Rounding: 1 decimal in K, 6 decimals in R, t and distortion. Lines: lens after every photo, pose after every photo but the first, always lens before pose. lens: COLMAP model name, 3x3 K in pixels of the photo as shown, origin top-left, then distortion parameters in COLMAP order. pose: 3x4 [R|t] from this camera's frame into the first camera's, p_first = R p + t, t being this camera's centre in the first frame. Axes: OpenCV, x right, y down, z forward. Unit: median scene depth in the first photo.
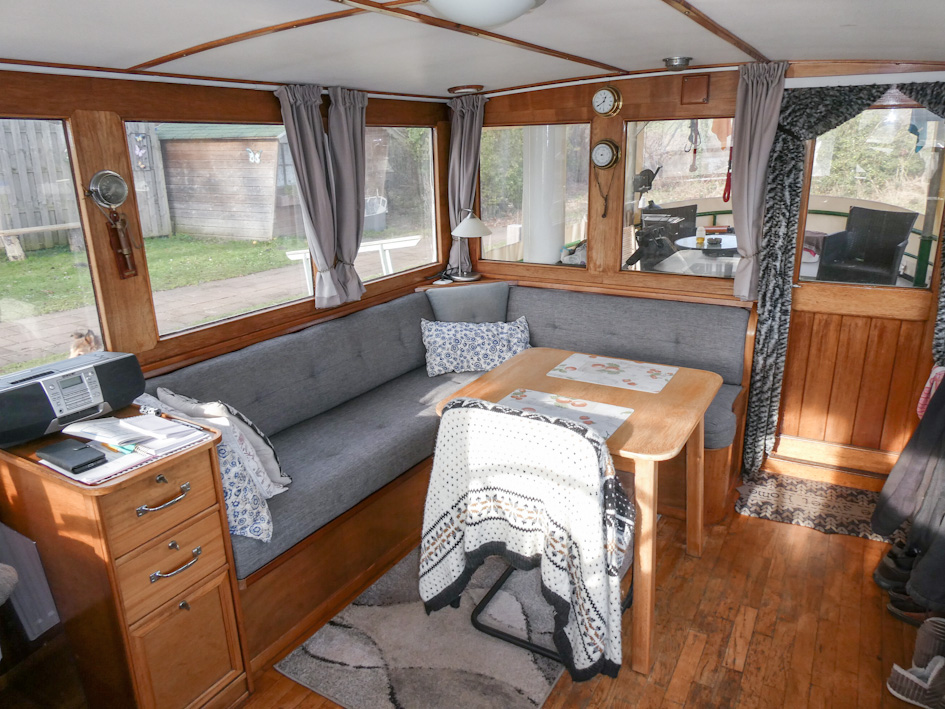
lens RADIAL K [[679.7, 0, 478.1], [0, 679.7, 354.8], [0, 0, 1]] dist [0.005954, -0.007830]
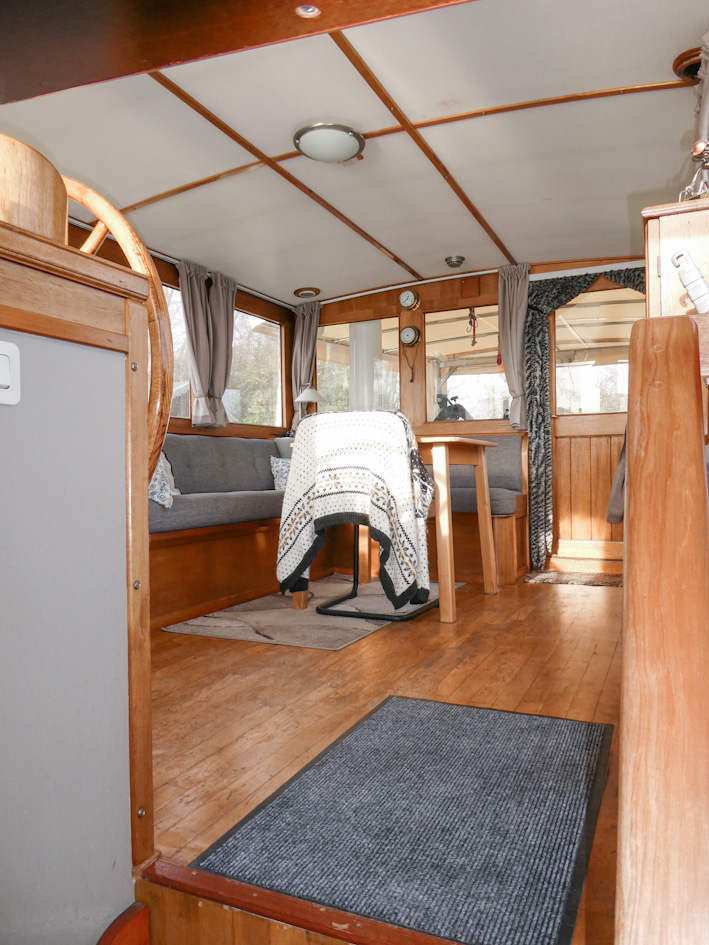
lens RADIAL K [[679.7, 0, 347.6], [0, 679.7, 474.7], [0, 0, 1]] dist [0.005954, -0.007830]
pose [[0.997832, 0.005309, 0.065596, -0.027775], [0.014259, 0.955620, -0.294258, 0.409436], [-0.064247, 0.294556, 0.953472, -0.226796]]
